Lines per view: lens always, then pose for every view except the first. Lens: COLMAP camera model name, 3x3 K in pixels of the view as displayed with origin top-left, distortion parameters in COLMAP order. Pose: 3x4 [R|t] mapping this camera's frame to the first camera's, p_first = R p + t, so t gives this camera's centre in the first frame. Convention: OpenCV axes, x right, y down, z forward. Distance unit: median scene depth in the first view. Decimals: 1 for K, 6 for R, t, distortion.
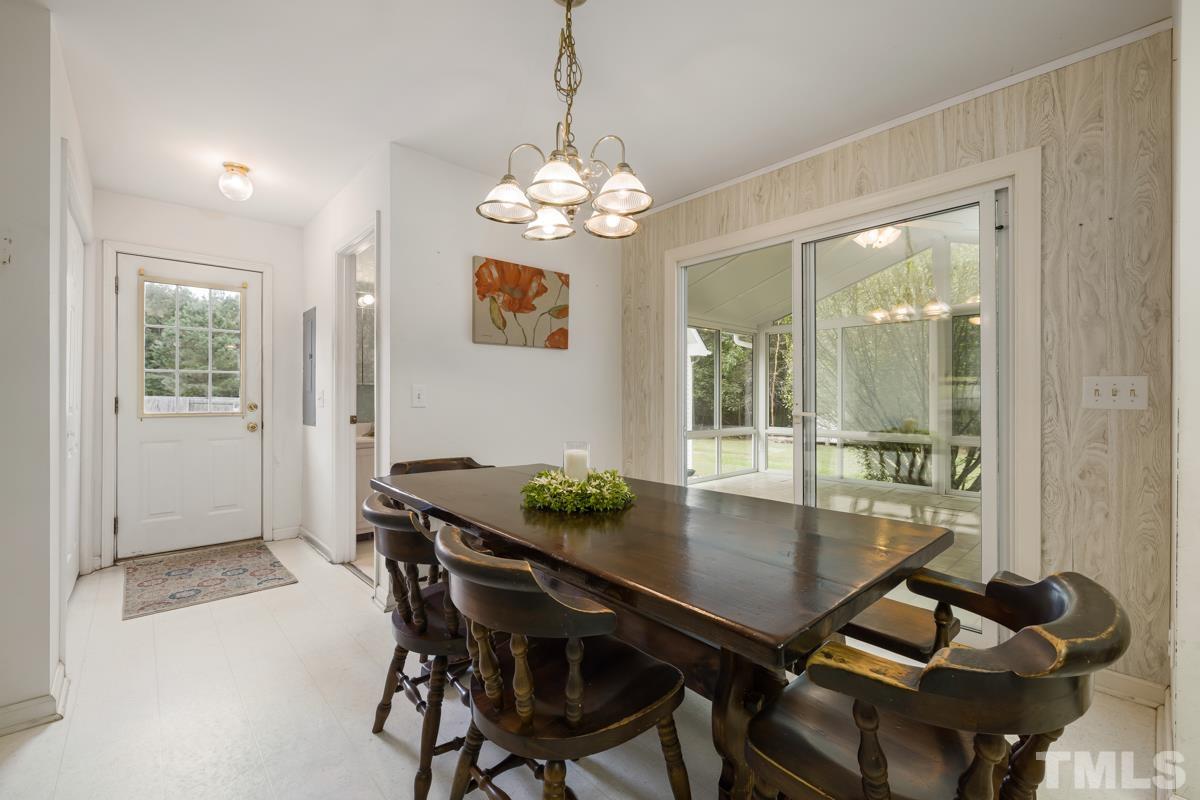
lens RADIAL K [[508.7, 0, 593.1], [0, 508.7, 394.9], [0, 0, 1]] dist [0.000682, 0.000442]
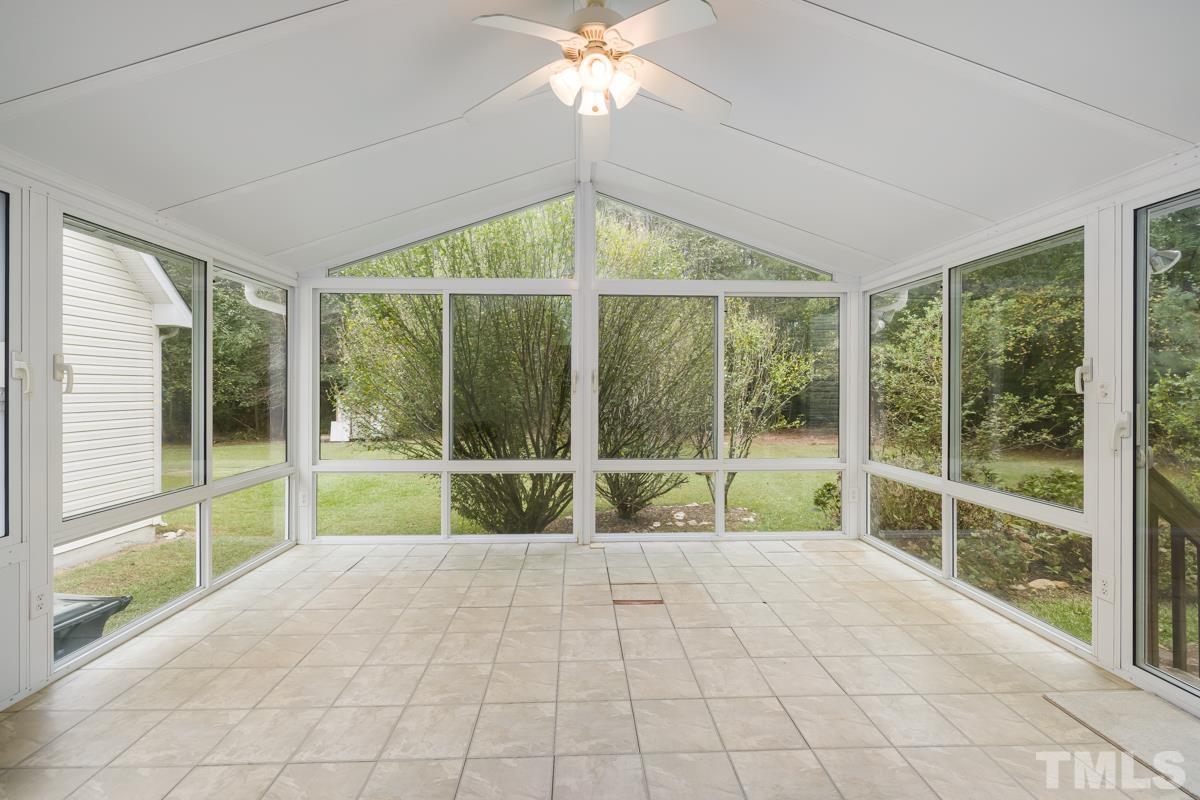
lens RADIAL K [[508.7, 0, 593.1], [0, 508.7, 394.9], [0, 0, 1]] dist [0.000682, 0.000442]
pose [[0.648946, -0.010291, 0.760765, 0.110193], [-0.004208, 0.999845, 0.017114, -0.016029], [-0.760823, -0.014307, 0.648802, 0.388241]]
